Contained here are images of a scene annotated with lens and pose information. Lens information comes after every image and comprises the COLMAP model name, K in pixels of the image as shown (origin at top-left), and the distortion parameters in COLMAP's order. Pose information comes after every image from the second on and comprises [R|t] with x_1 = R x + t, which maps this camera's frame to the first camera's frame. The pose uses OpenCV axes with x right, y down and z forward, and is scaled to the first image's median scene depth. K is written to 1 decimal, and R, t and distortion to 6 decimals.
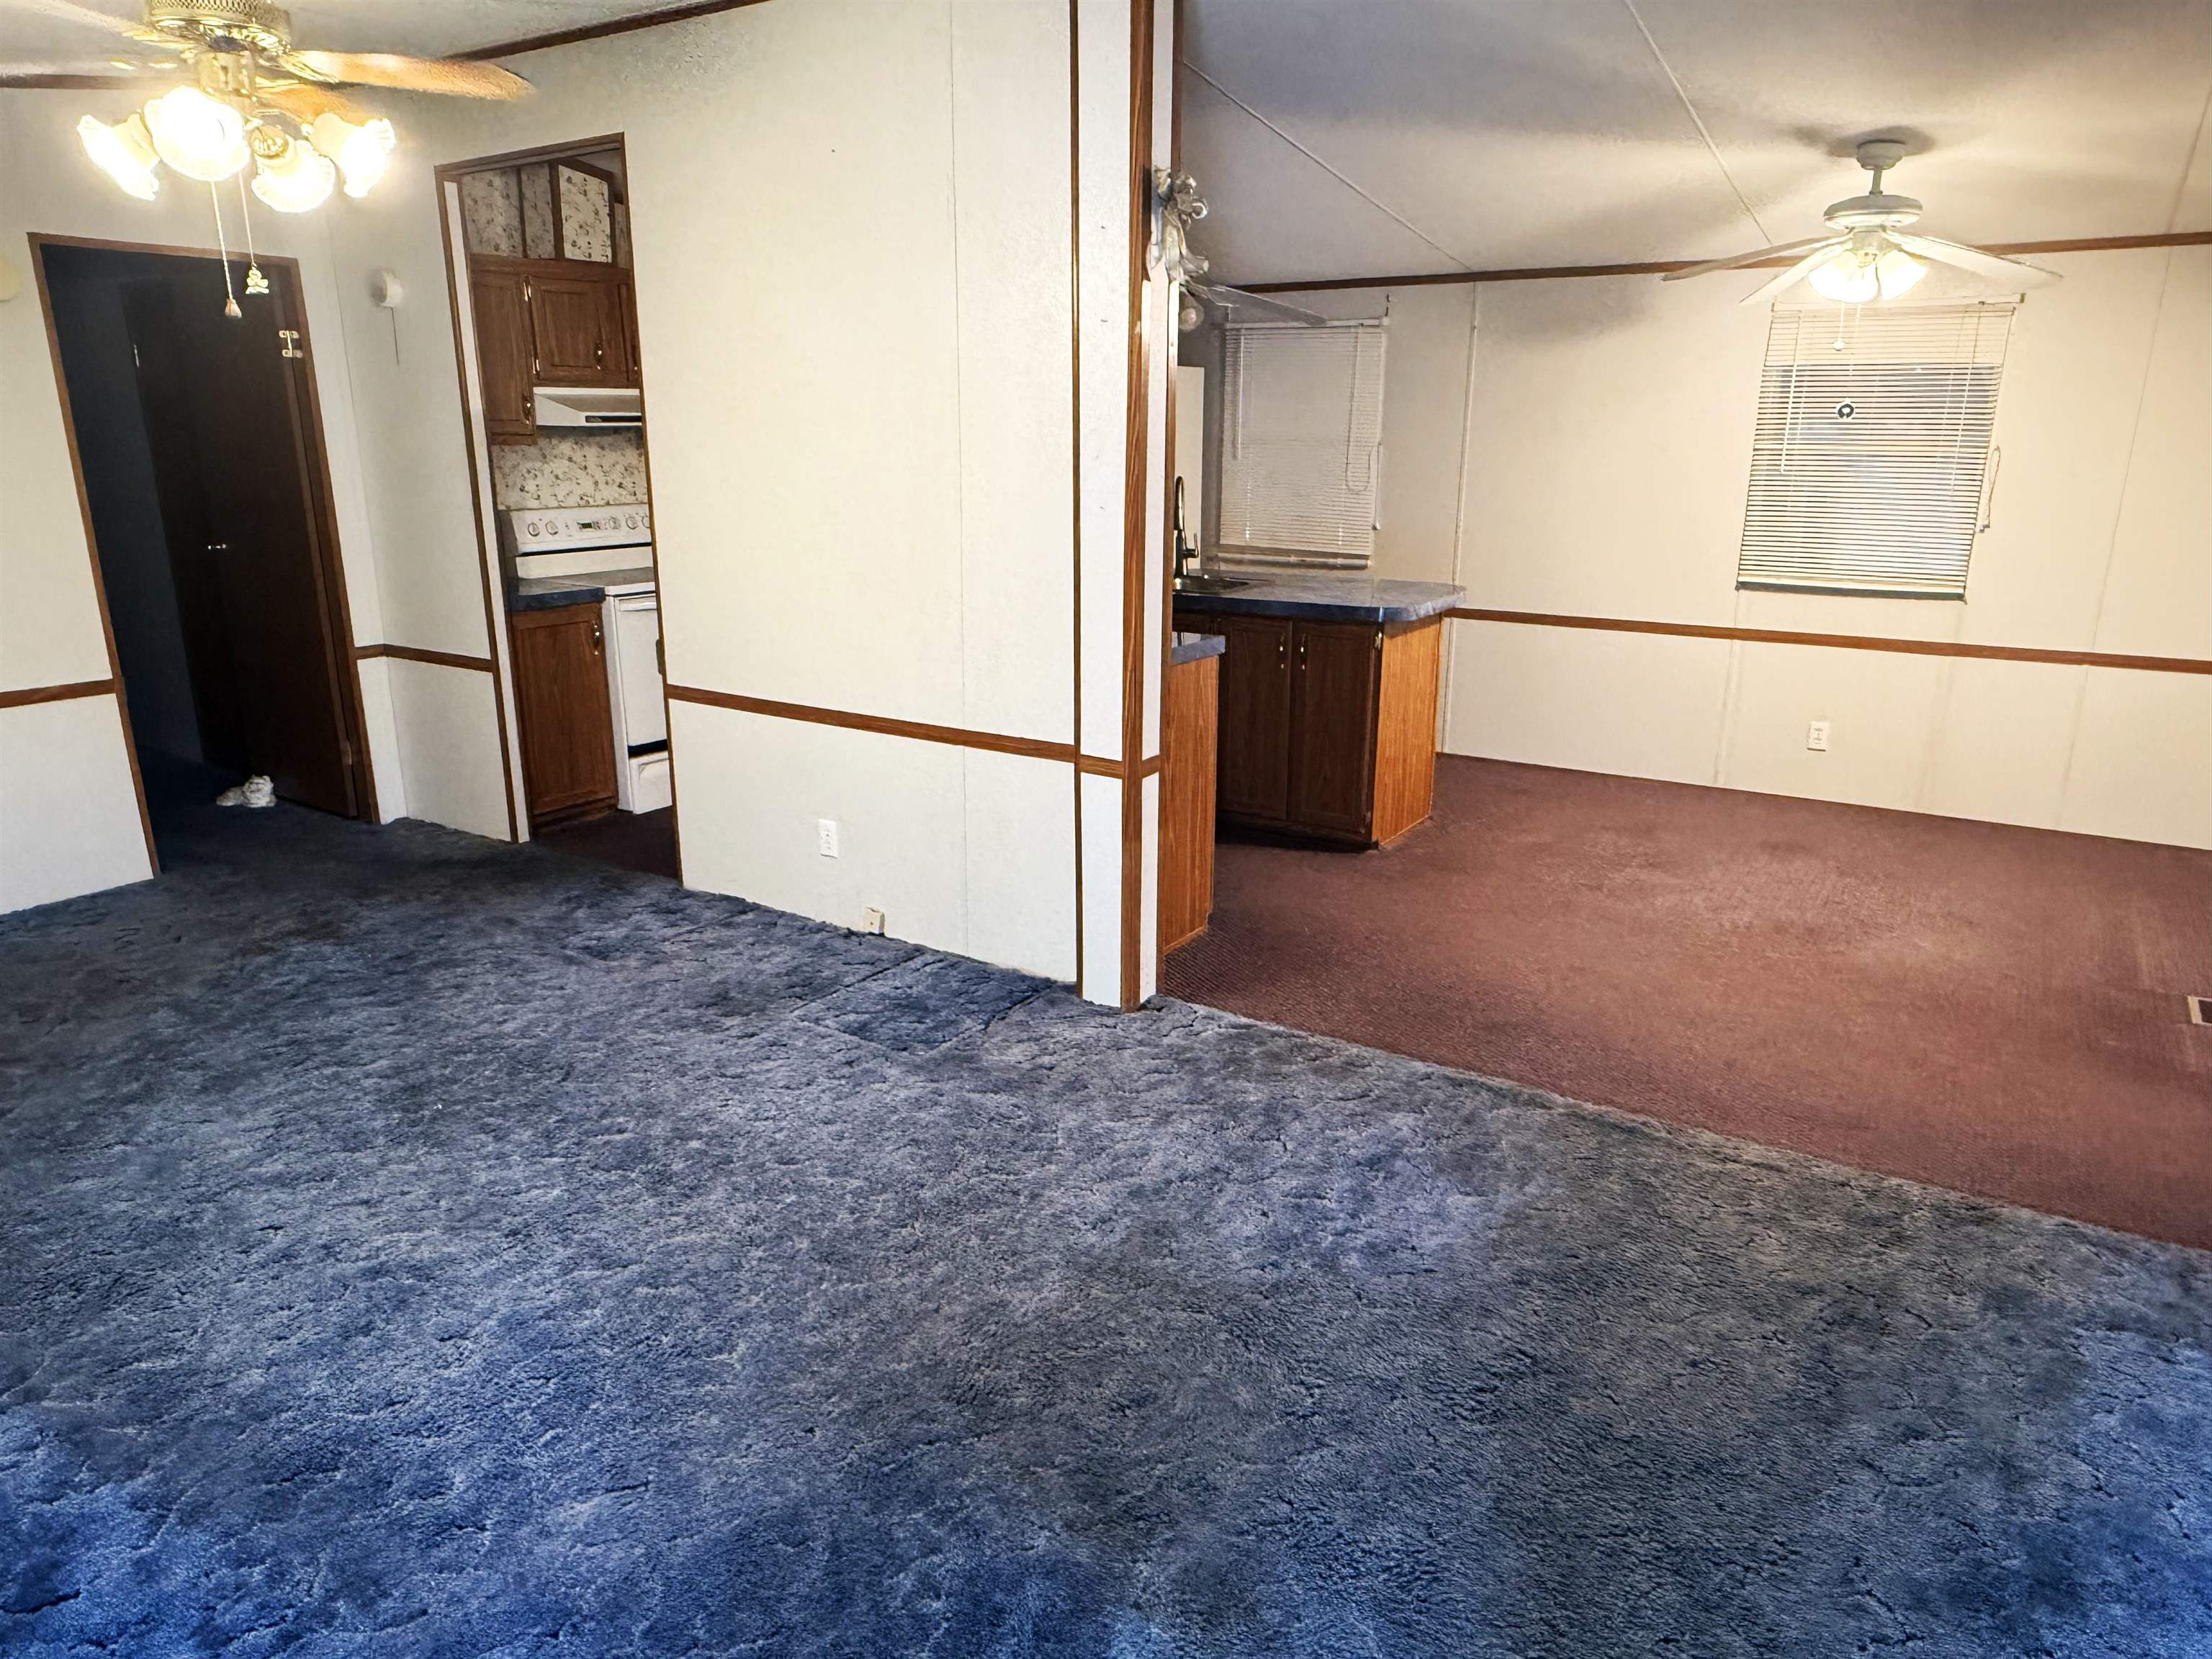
lens RADIAL K [[1491.0, 0, 1106.0], [0, 1491.0, 828.6], [0, 0, 1]] dist [0.001636, 0.000316]
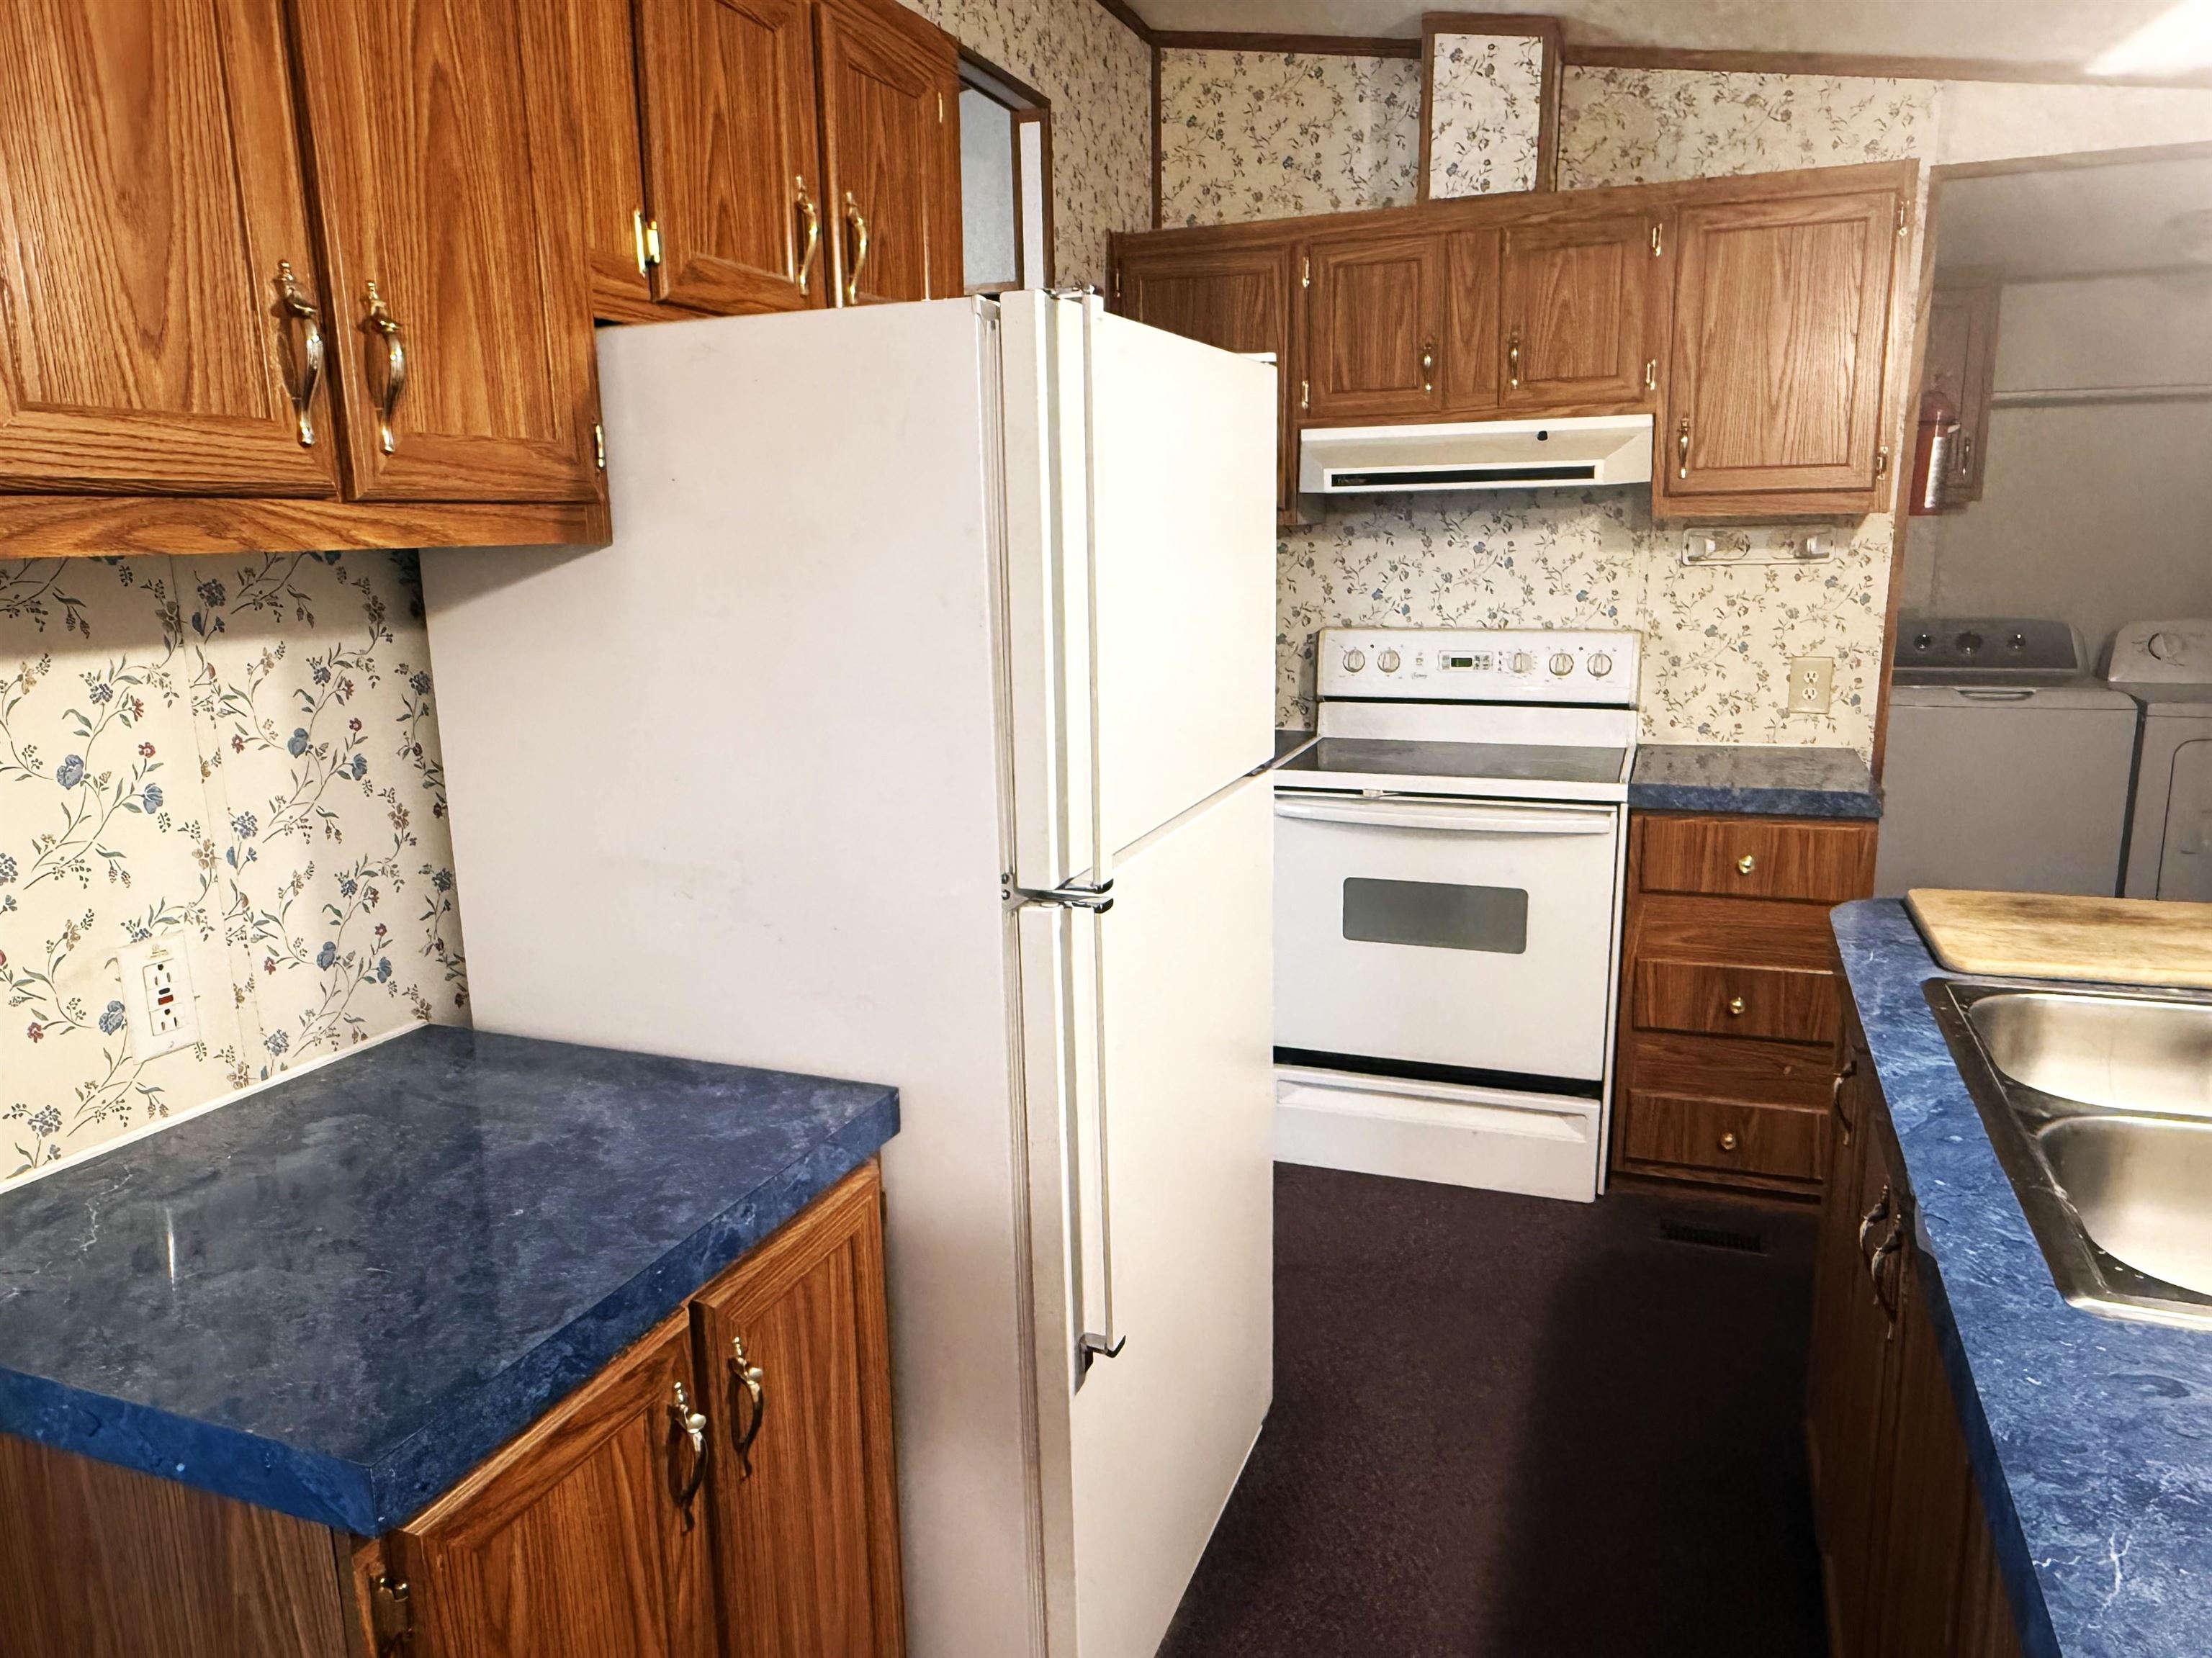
lens RADIAL K [[1490.9, 0, 1098.6], [0, 1490.9, 841.0], [0, 0, 1]] dist [0.001636, 0.000316]
pose [[0.207850, 0.201026, -0.957281, 0.199388], [-0.240774, 0.959057, 0.149121, -0.196000], [0.948065, 0.199493, 0.247742, 0.764502]]
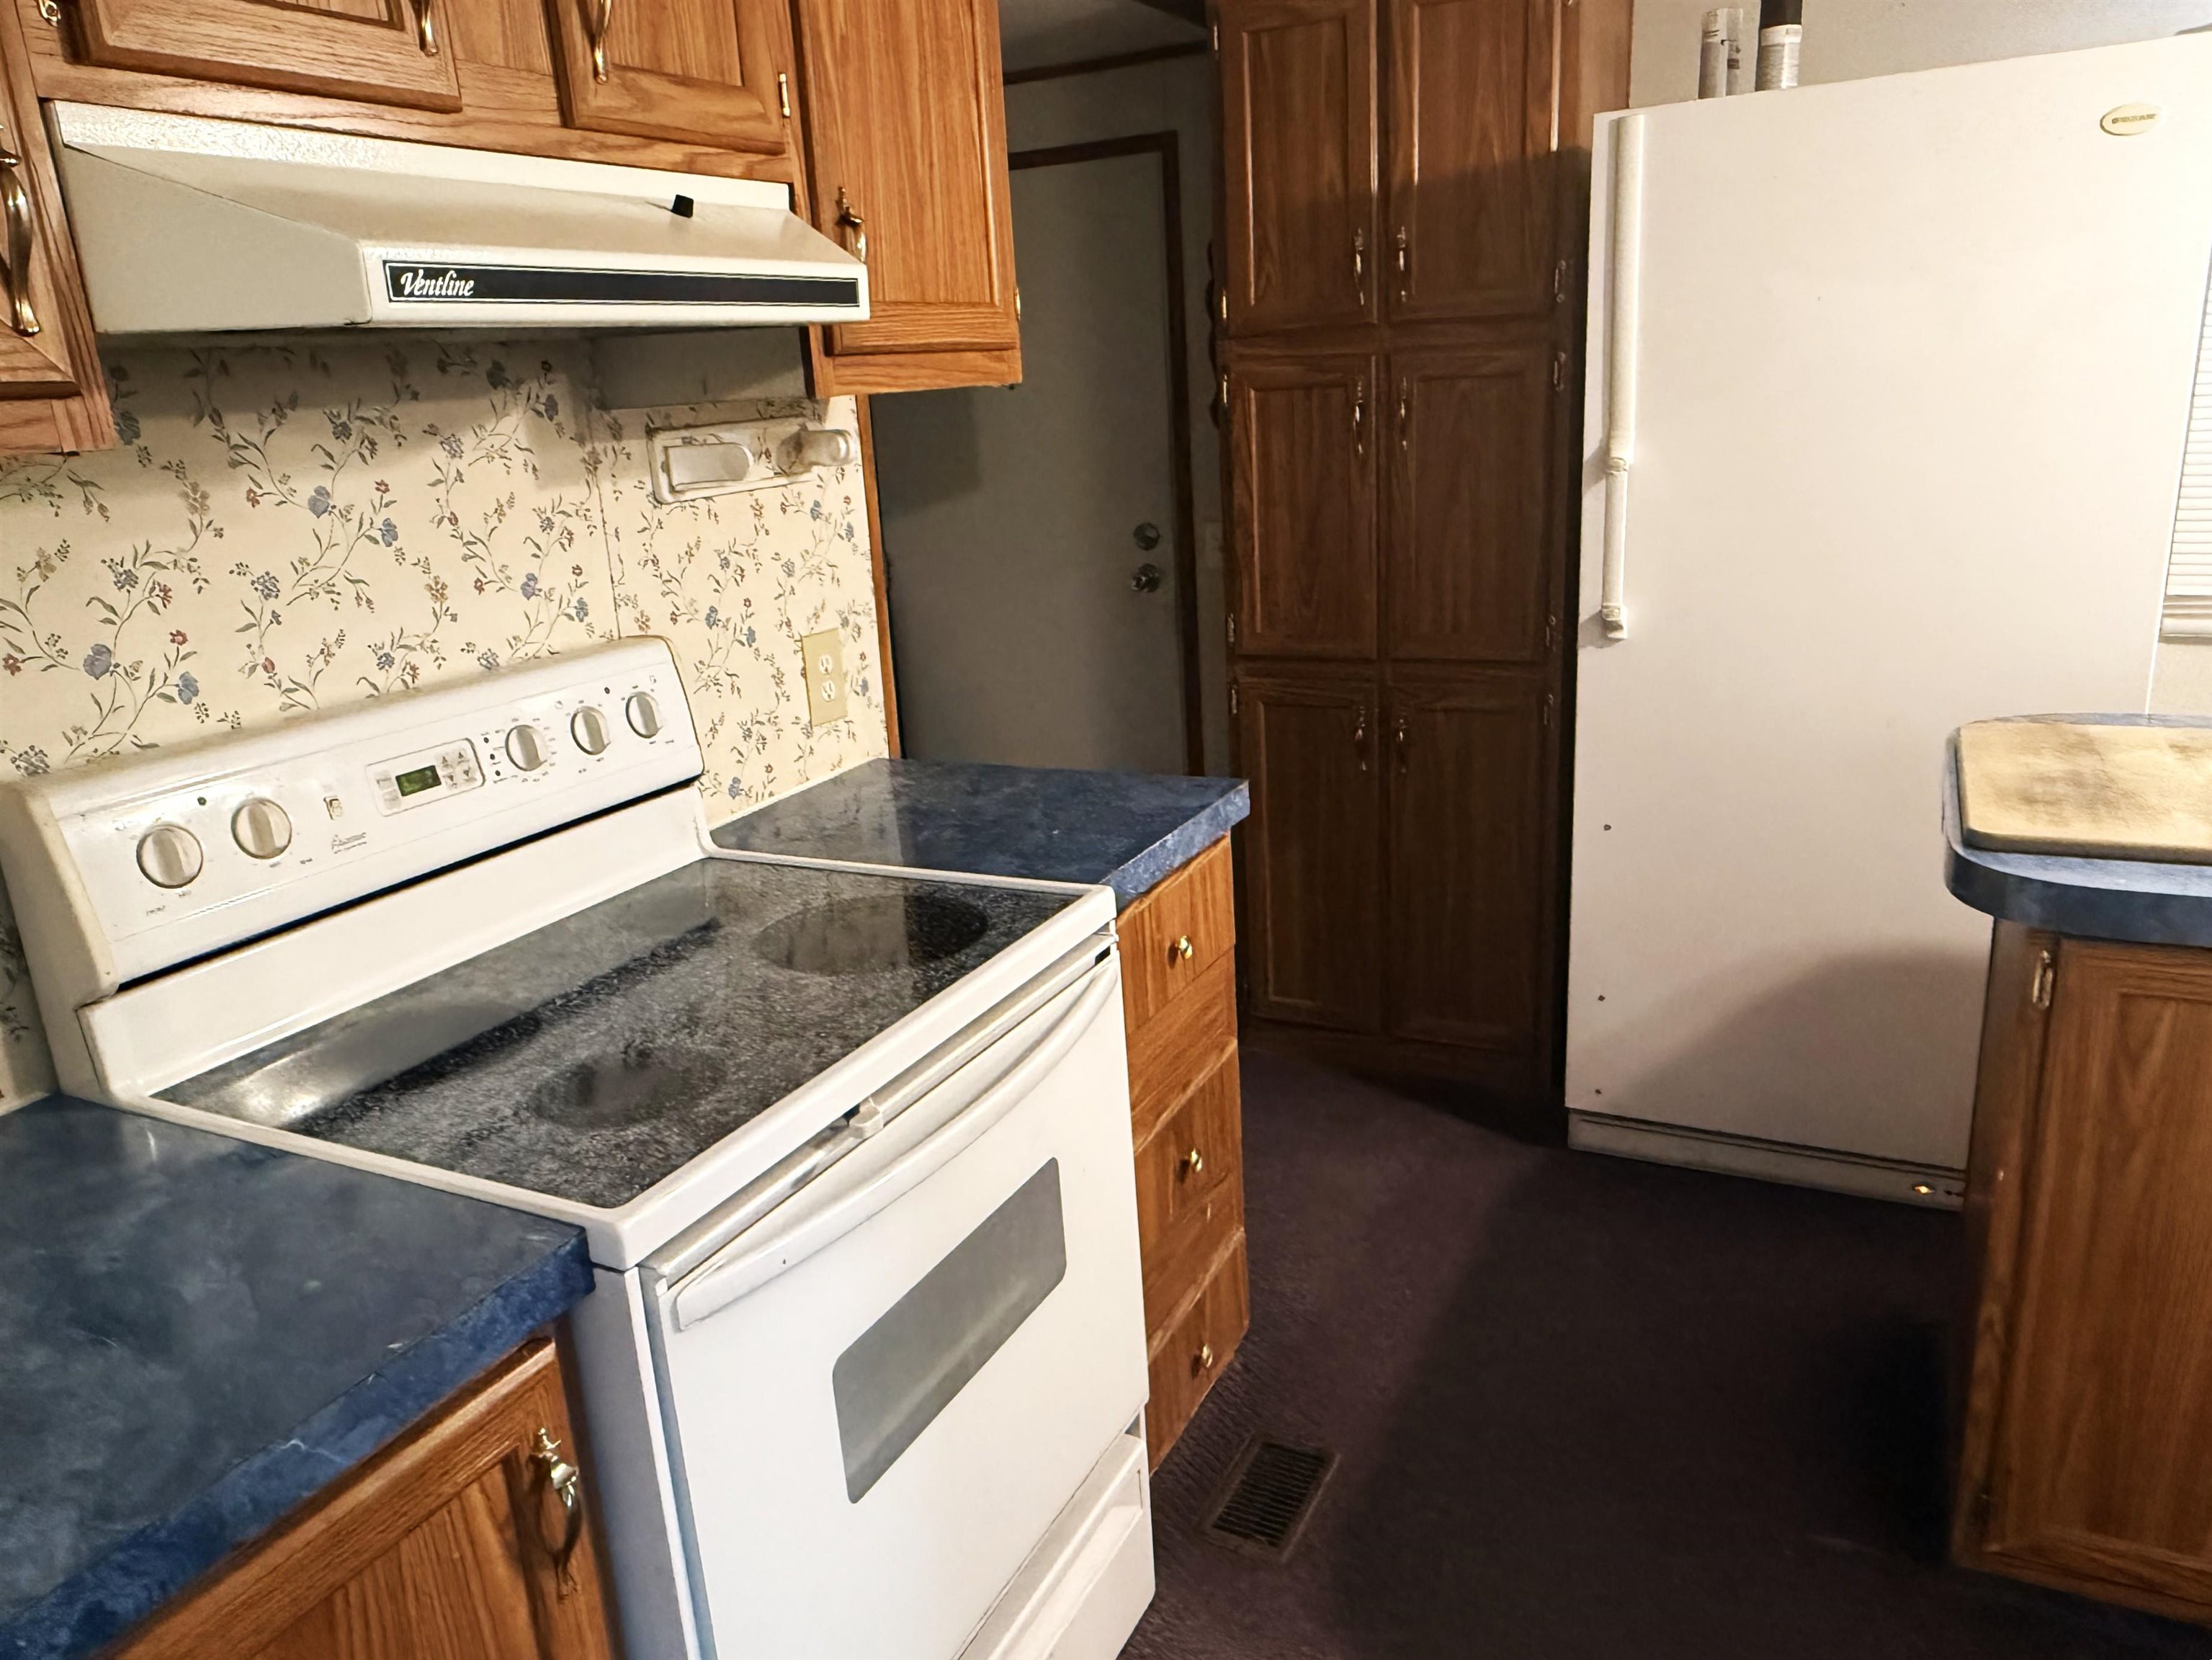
lens RADIAL K [[1569.4, 0, 1087.3], [0, 1569.4, 845.5], [0, 0, 1]] dist [-0.000284, -0.000062]
pose [[0.992904, -0.091267, 0.076233, -0.273395], [0.090038, 0.995749, 0.019418, -0.195318], [-0.077681, -0.012416, 0.996901, 0.772495]]
